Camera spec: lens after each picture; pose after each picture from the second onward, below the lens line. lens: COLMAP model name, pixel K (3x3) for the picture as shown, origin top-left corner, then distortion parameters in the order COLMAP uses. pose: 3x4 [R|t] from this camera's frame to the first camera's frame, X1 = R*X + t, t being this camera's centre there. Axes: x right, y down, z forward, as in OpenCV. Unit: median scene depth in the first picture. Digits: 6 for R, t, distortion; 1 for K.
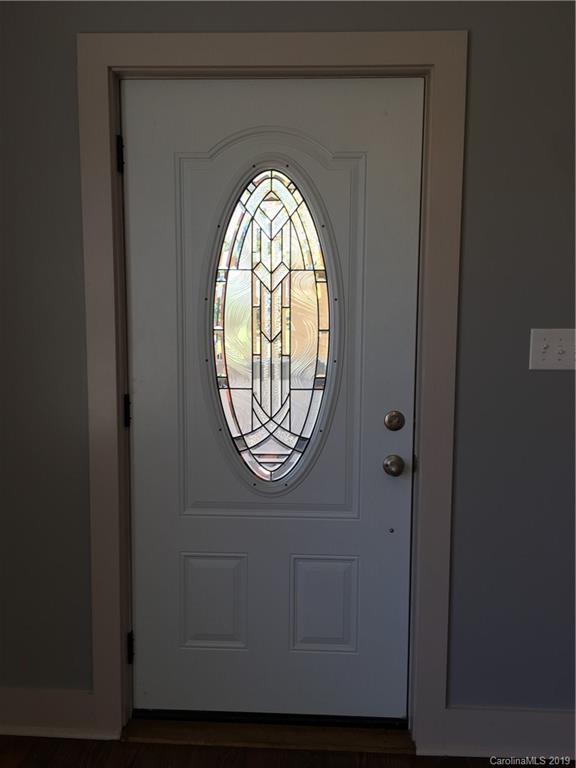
lens RADIAL K [[652.3, 0, 284.5], [0, 652.3, 385.2], [0, 0, 1]] dist [0.072072, -0.095357]
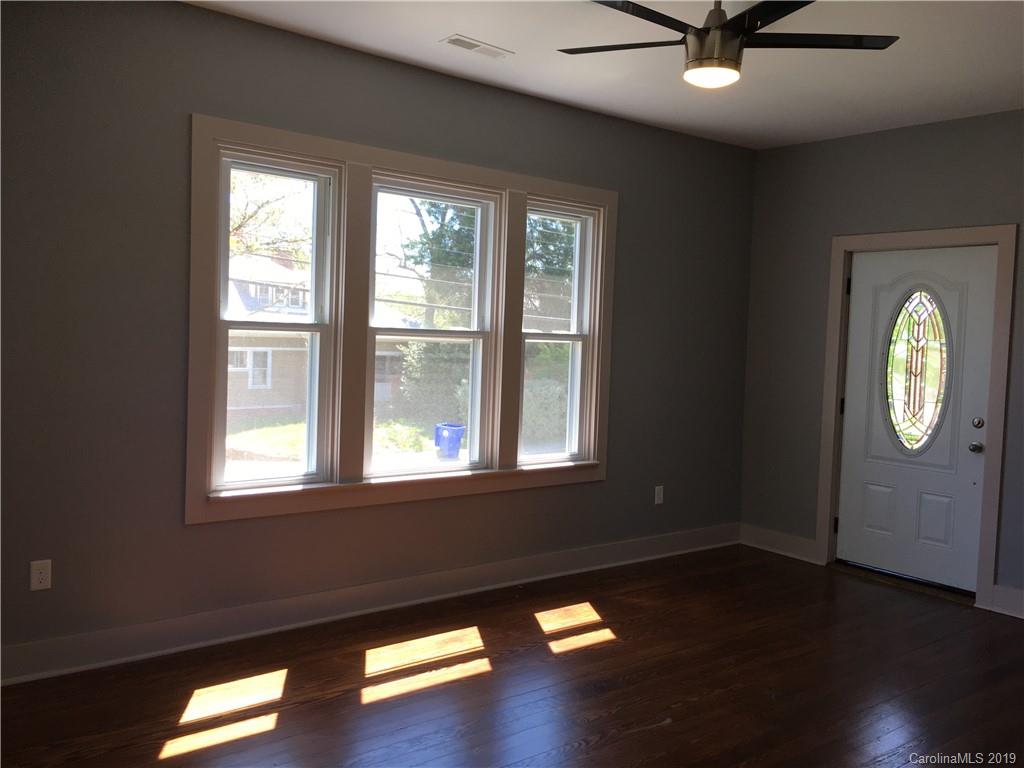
lens RADIAL K [[869.7, 0, 510.8], [0, 869.7, 381.9], [0, 0, 1]] dist [0.072072, -0.095357]
pose [[0.663817, 0.069208, -0.744686, 1.138425], [-0.118544, 0.992858, -0.013398, 0.129290], [0.738440, 0.097172, 0.667281, -1.653480]]
